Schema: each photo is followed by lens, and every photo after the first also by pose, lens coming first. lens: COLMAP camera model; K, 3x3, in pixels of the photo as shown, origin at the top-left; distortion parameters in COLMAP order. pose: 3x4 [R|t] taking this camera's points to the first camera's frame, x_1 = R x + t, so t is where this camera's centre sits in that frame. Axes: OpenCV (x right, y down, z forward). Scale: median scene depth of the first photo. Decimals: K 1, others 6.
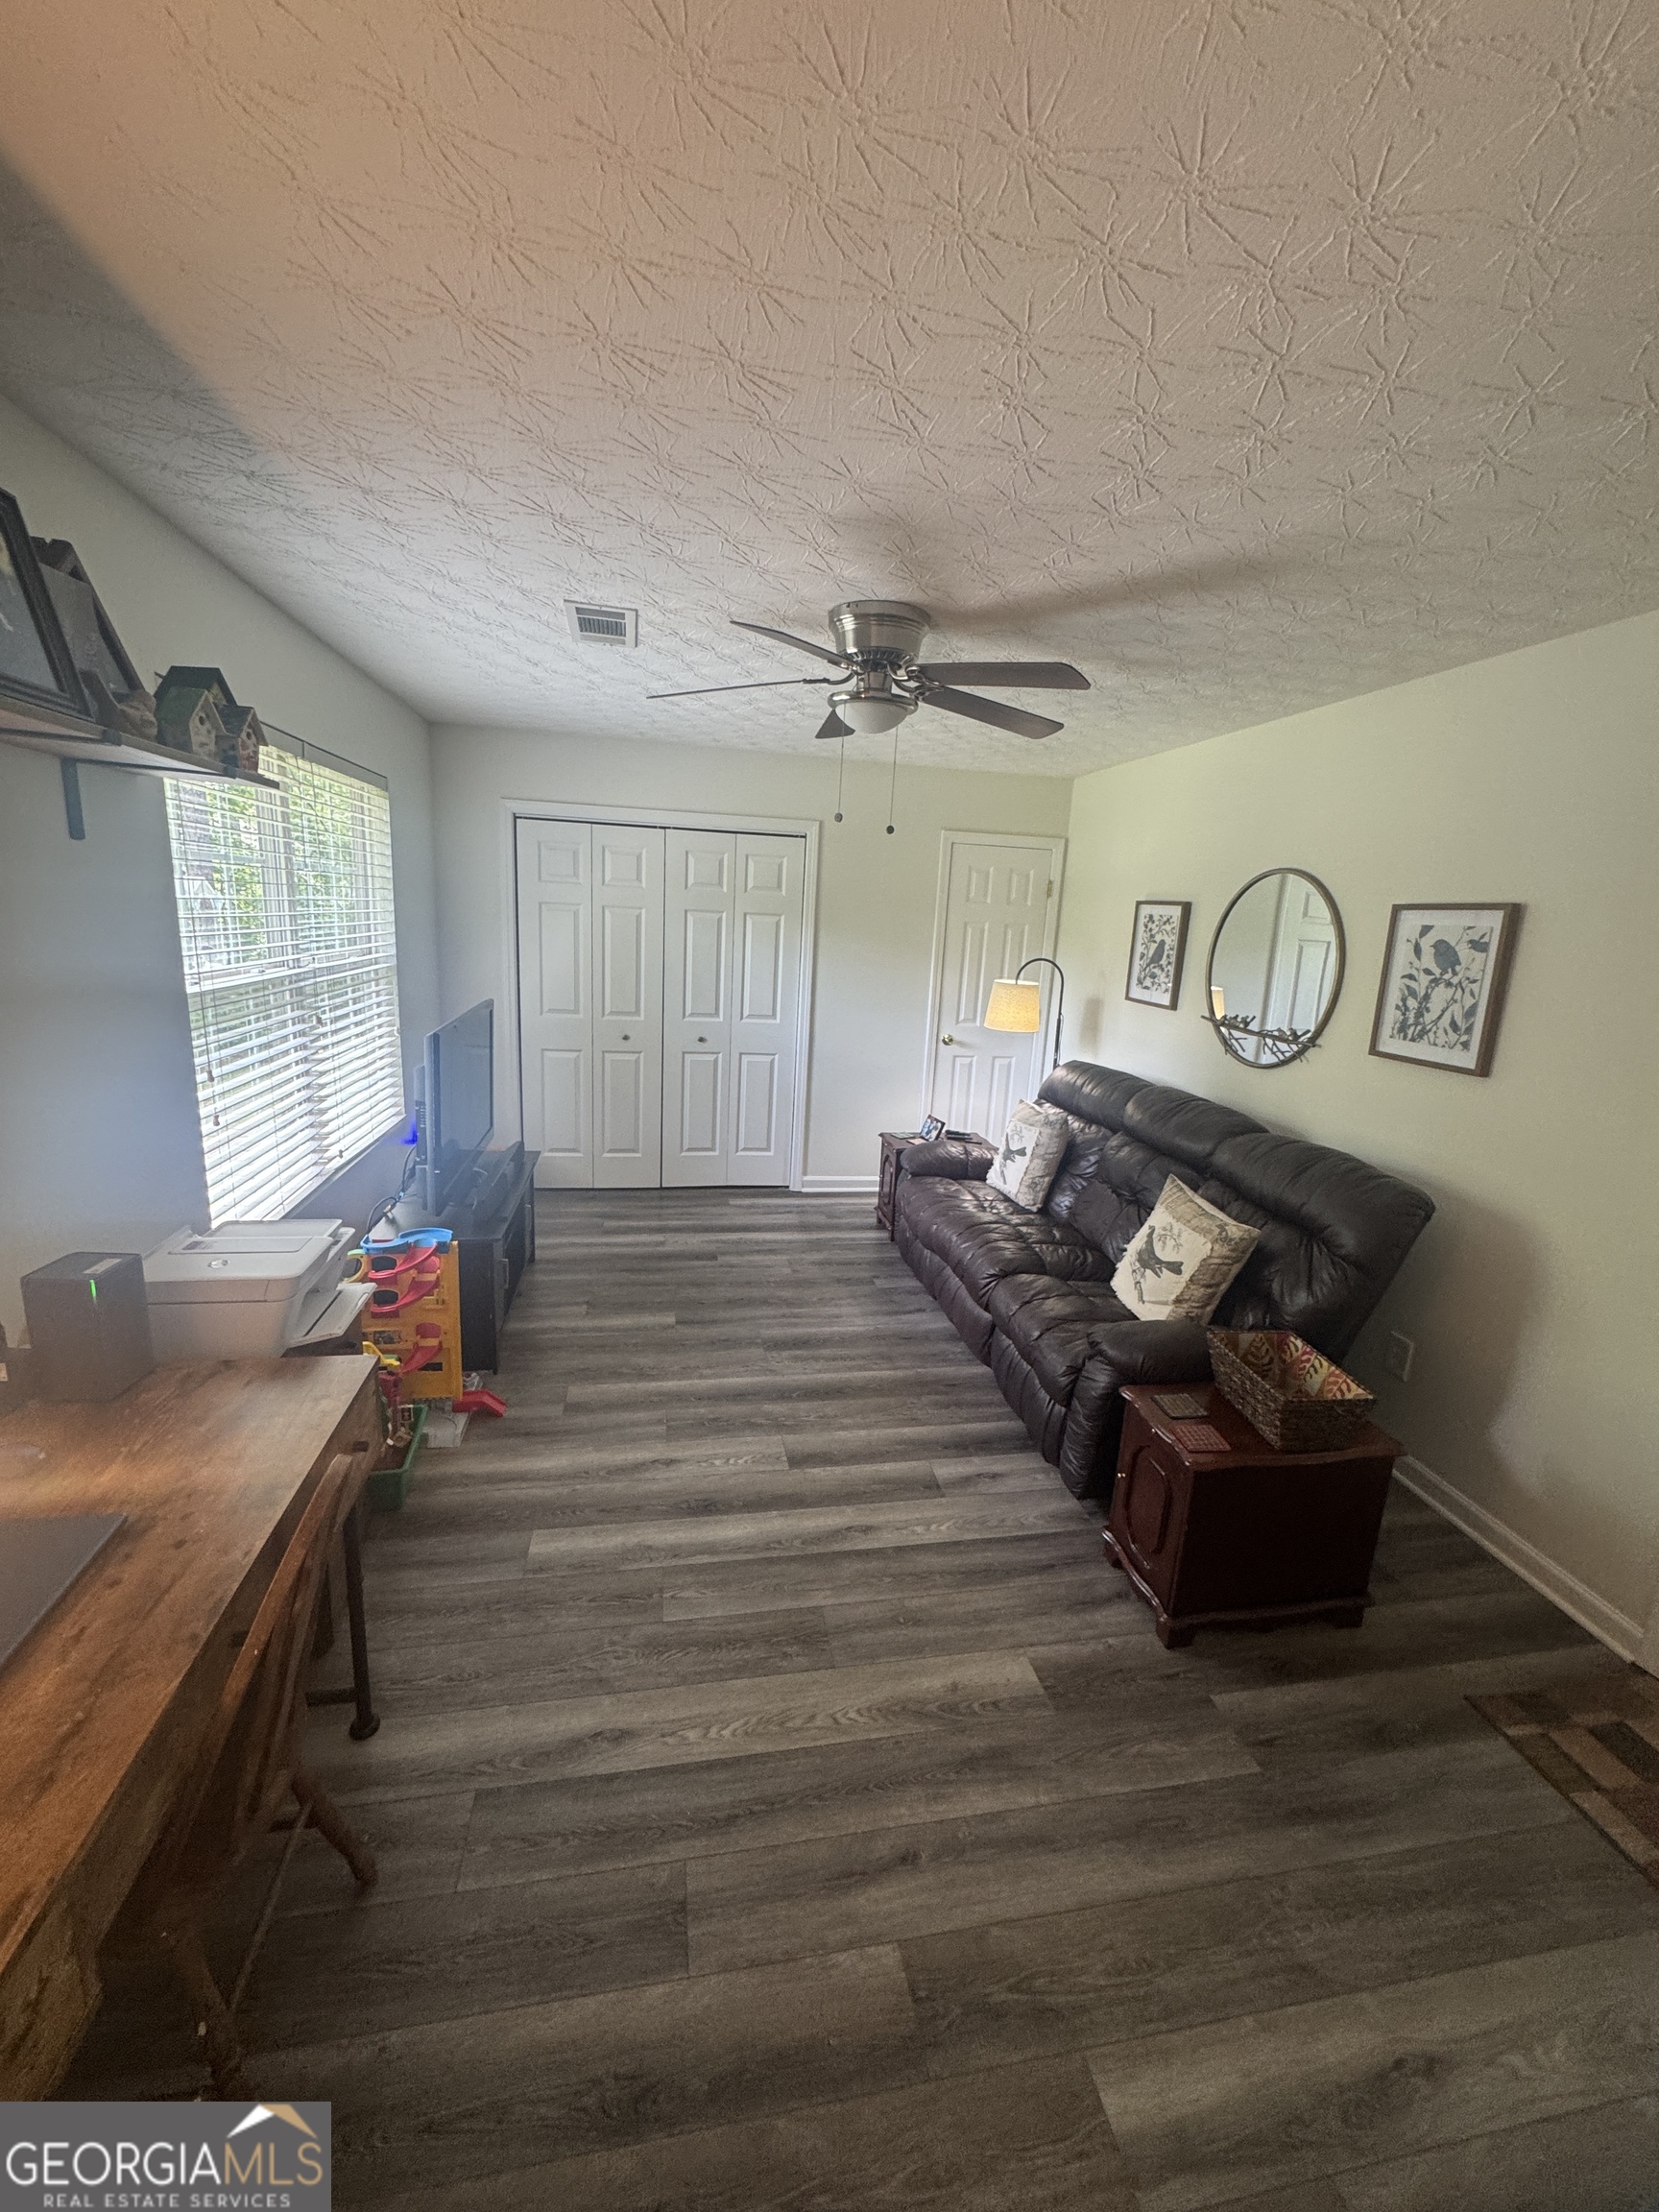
lens RADIAL K [[875.0, 0, 832.4], [0, 875.0, 1100.2], [0, 0, 1]] dist [-0.003897, 0.000719]
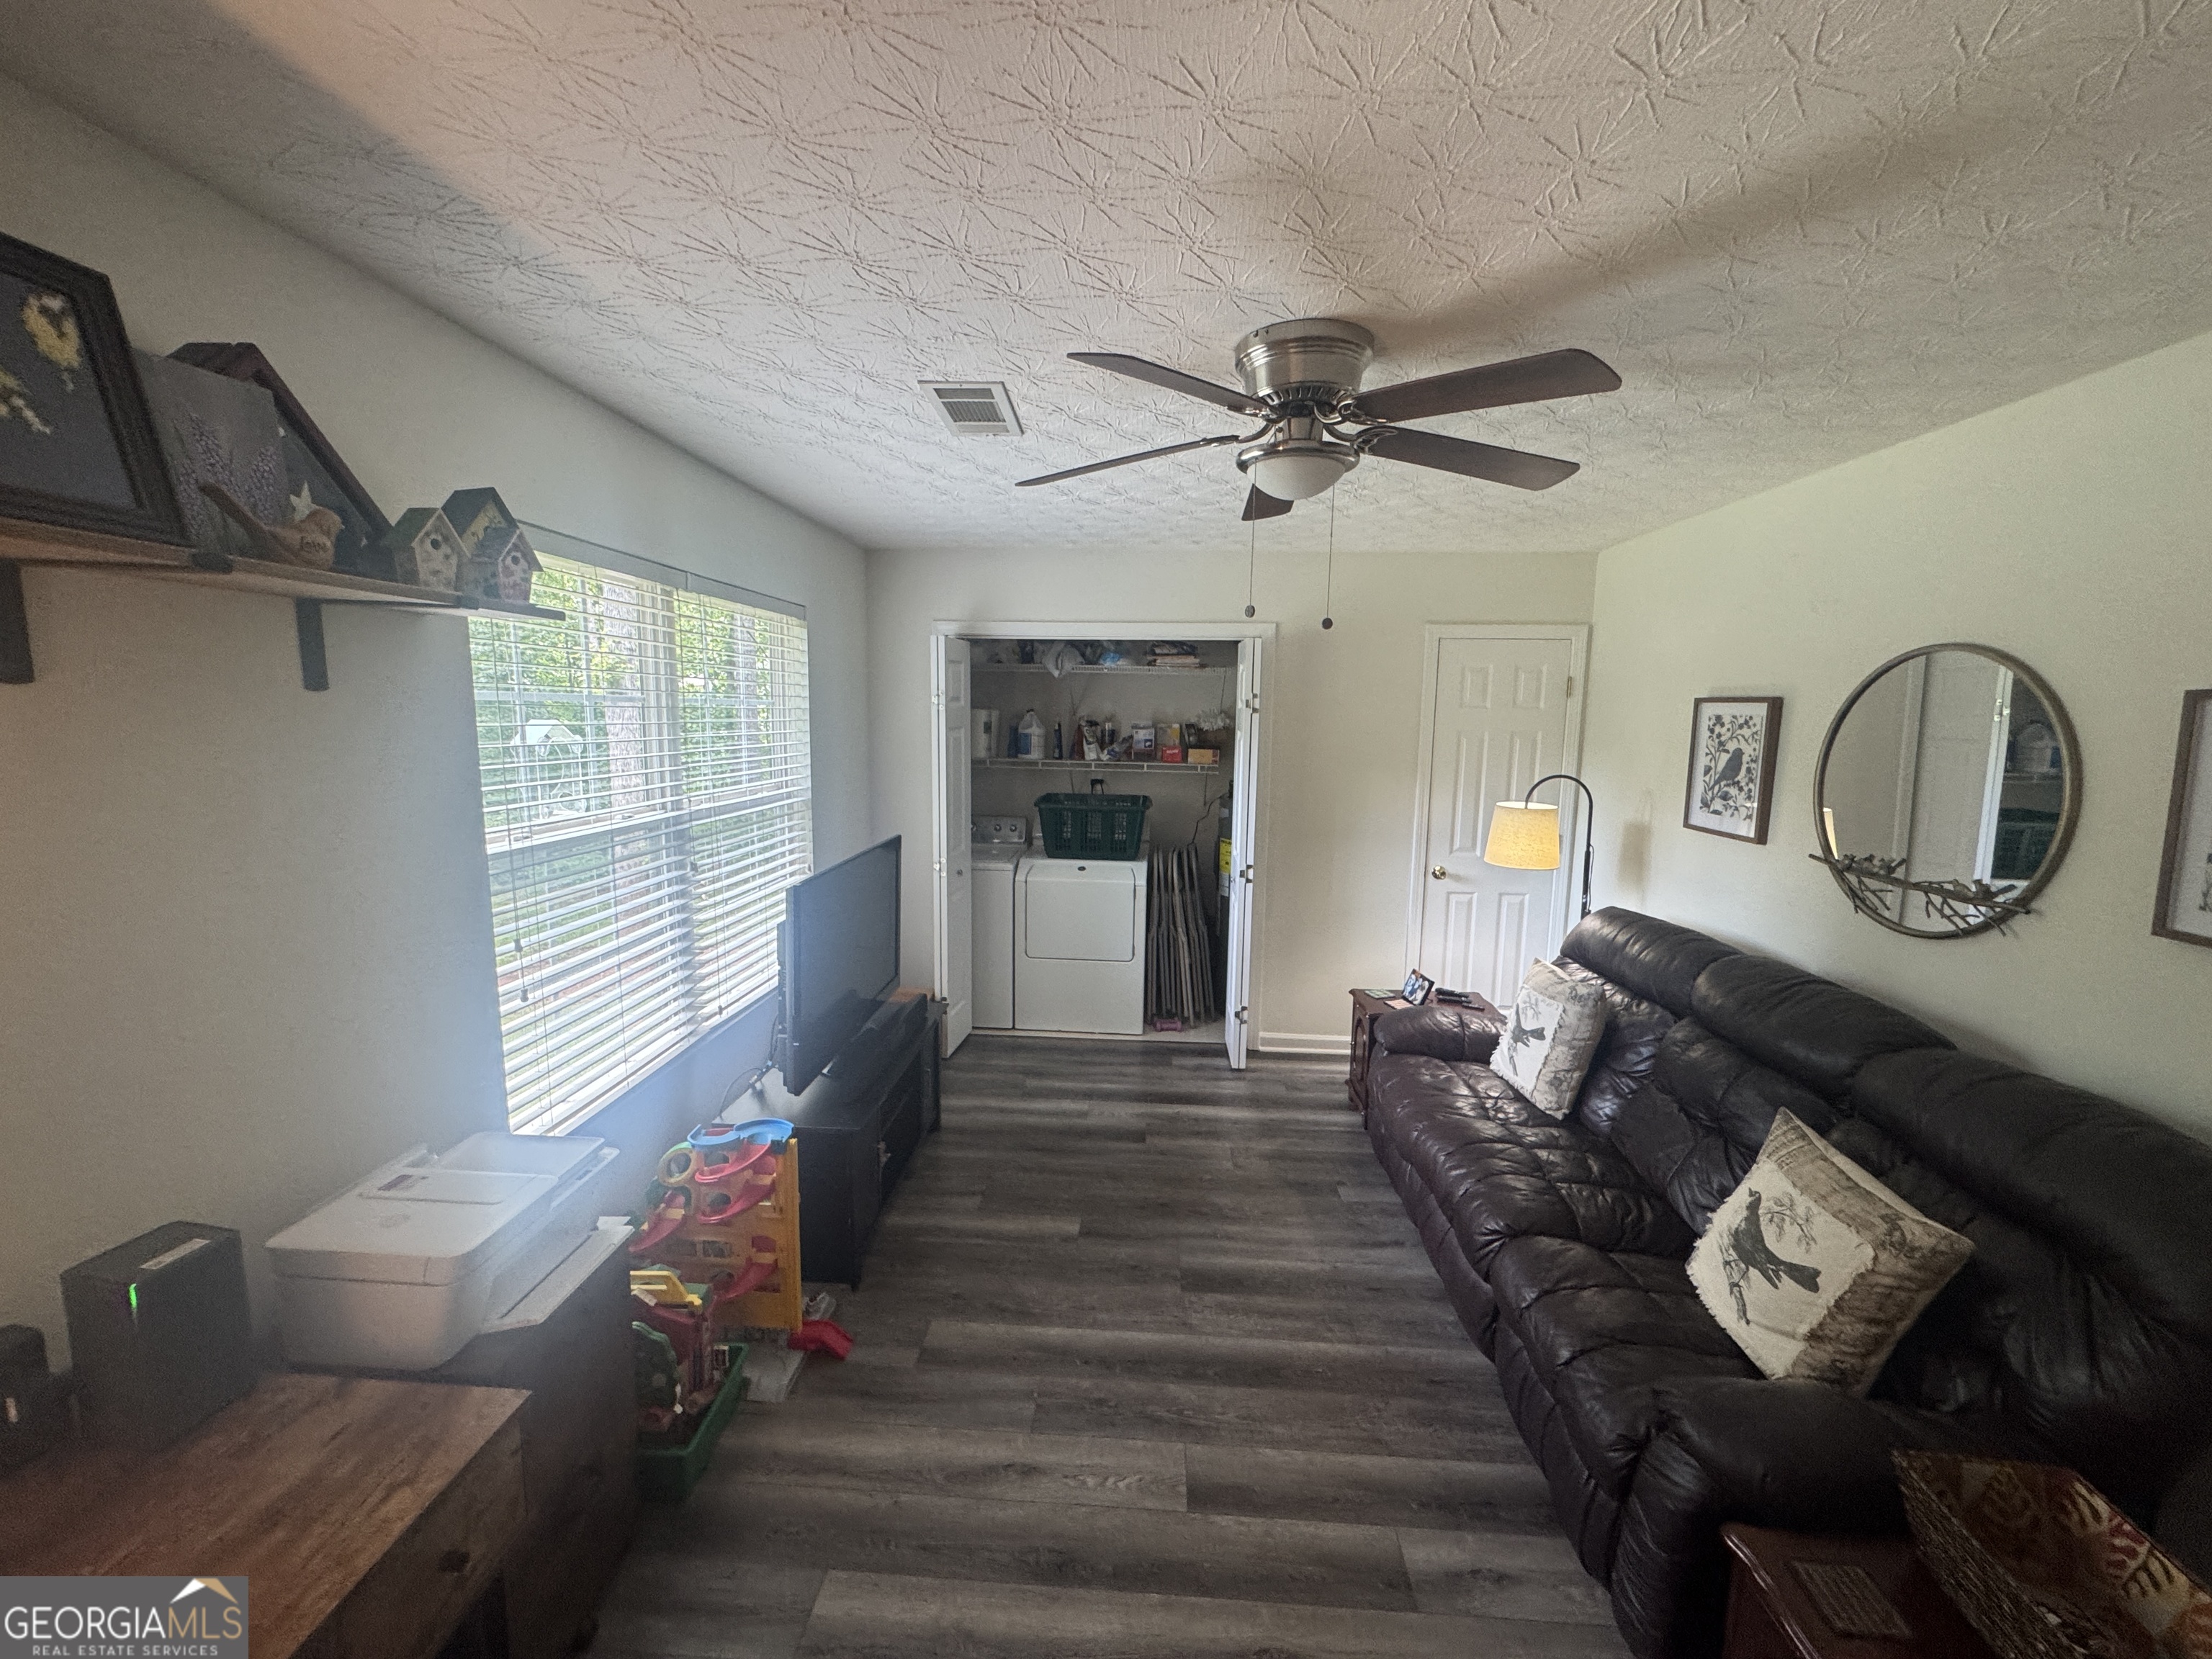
lens RADIAL K [[875.0, 0, 1104.0], [0, 875.0, 824.4], [0, 0, 1]] dist [-0.003897, 0.000719]
pose [[0.967917, -0.006873, -0.251175, 0.066031], [-0.016741, 0.995641, -0.091758, -0.065785], [0.250711, 0.093019, 0.963583, 0.244777]]
